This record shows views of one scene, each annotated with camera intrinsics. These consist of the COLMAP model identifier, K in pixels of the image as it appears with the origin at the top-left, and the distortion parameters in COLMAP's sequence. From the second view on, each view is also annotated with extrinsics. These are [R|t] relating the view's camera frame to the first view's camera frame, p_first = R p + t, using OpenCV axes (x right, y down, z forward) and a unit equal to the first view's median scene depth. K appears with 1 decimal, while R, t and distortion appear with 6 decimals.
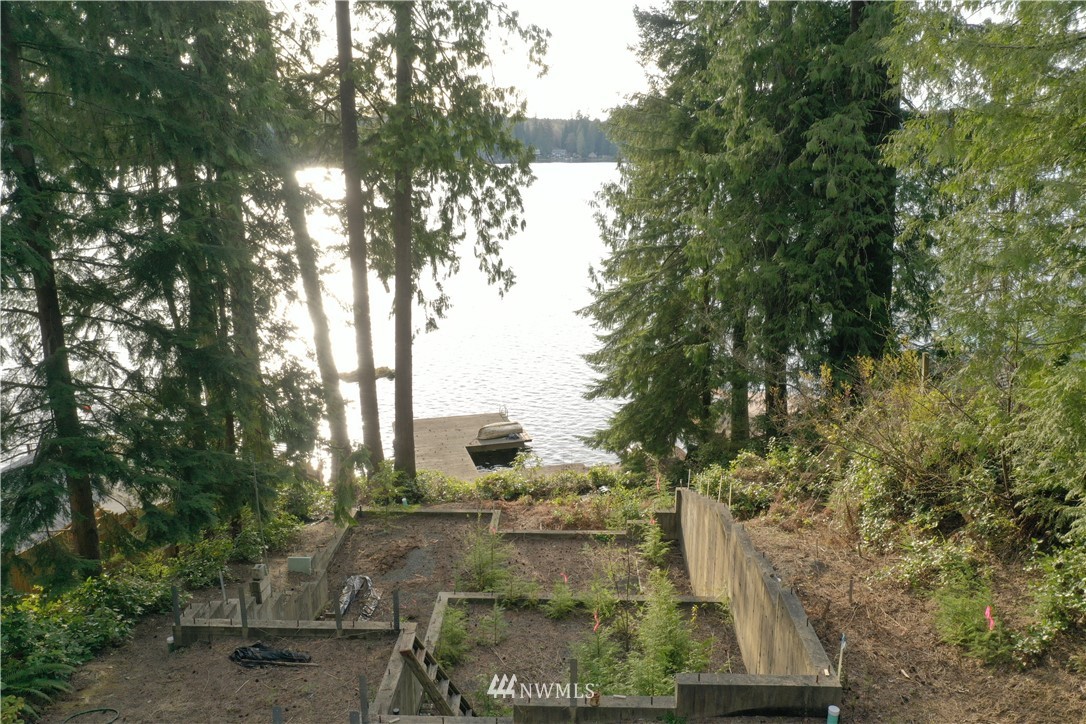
lens RADIAL K [[842.7, 0, 541.1], [0, 842.7, 364.9], [0, 0, 1]] dist [-0.014394, -0.007628]
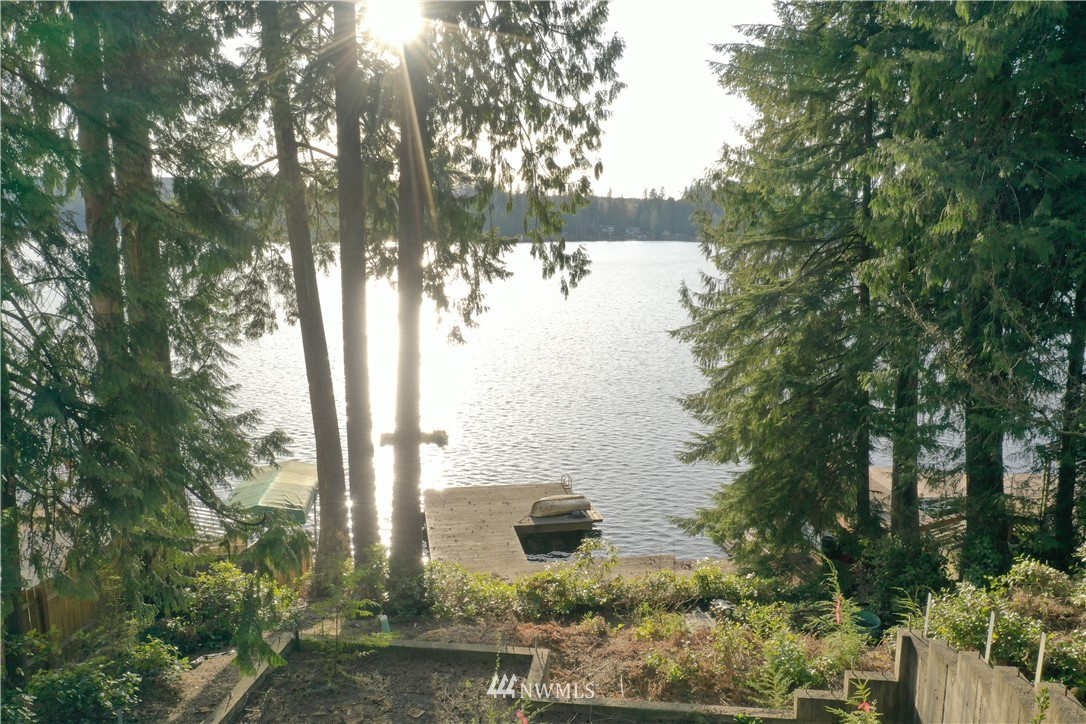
lens RADIAL K [[842.7, 0, 550.1], [0, 842.7, 358.5], [0, 0, 1]] dist [-0.014394, -0.007628]
pose [[0.997112, 0.020734, -0.073061, -0.007739], [-0.027780, 0.994917, -0.096791, 0.026863], [0.070683, 0.098541, 0.992620, 0.318634]]
